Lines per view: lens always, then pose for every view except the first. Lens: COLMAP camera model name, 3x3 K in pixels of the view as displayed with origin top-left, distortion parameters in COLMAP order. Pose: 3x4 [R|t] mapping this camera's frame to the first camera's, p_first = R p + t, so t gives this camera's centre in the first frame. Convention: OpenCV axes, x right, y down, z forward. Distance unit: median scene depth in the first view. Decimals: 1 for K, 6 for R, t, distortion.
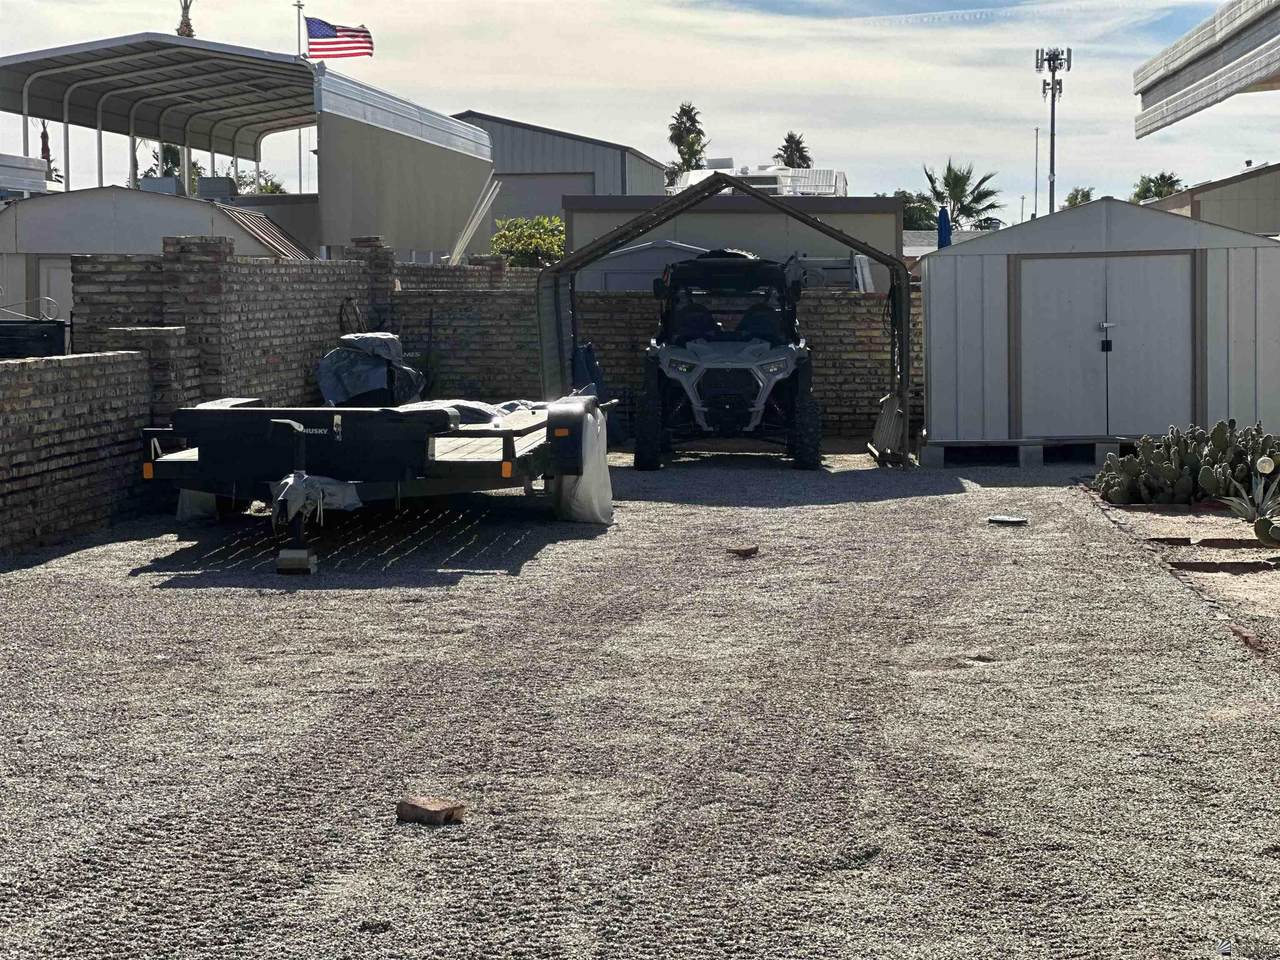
lens RADIAL K [[2860.3, 0, 640.0], [0, 2860.3, 480.0], [0, 0, 1]] dist [-0.264234, 7.950482]
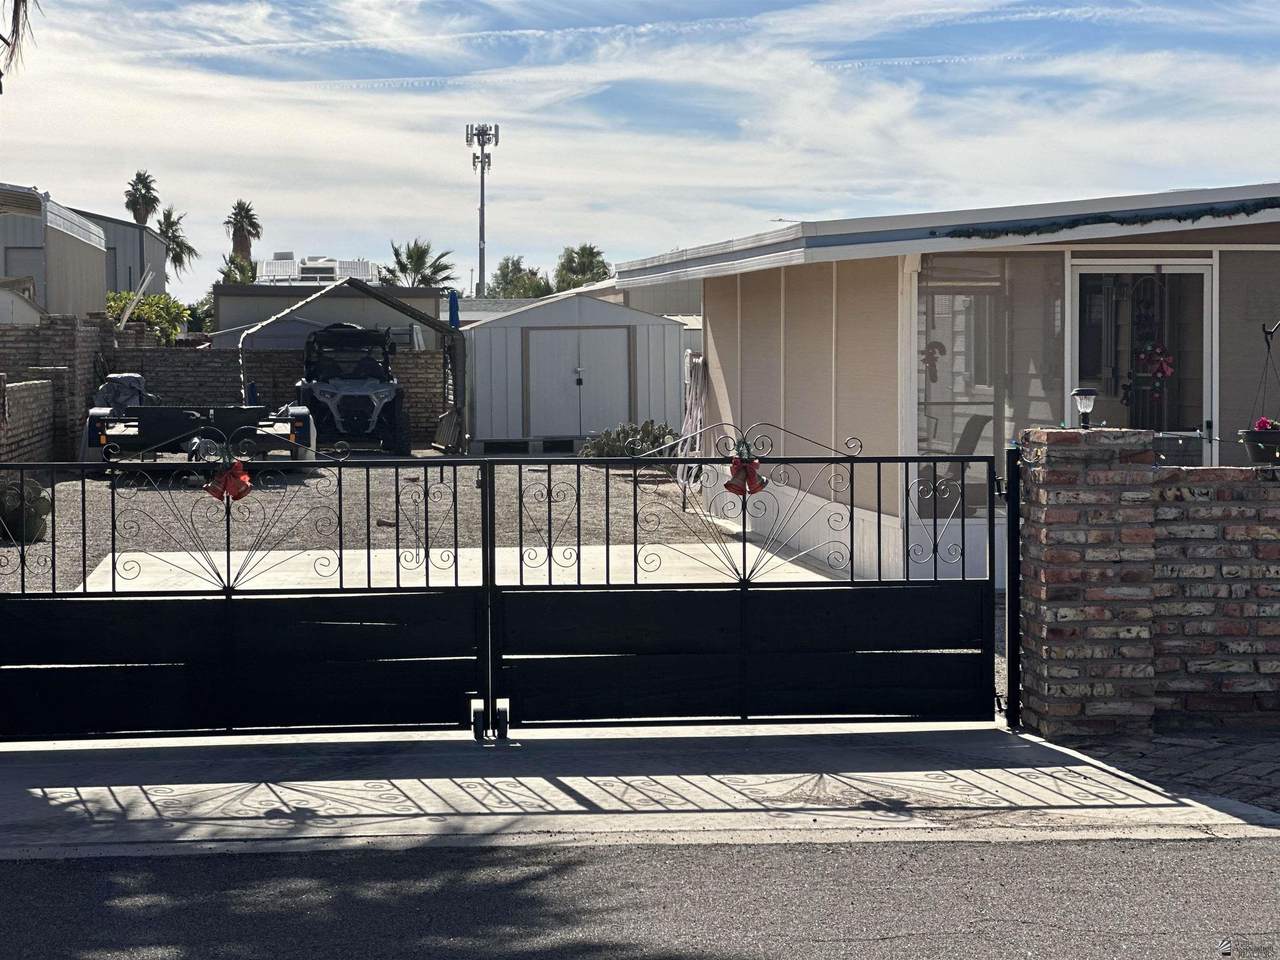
lens RADIAL K [[2860.3, 0, 640.0], [0, 2860.3, 480.0], [0, 0, 1]] dist [-0.264234, 7.950482]
pose [[0.980075, -0.005938, 0.198539, -0.129241], [0.010127, 0.999747, -0.020092, 0.042703], [-0.198369, 0.021703, 0.979887, -0.620649]]
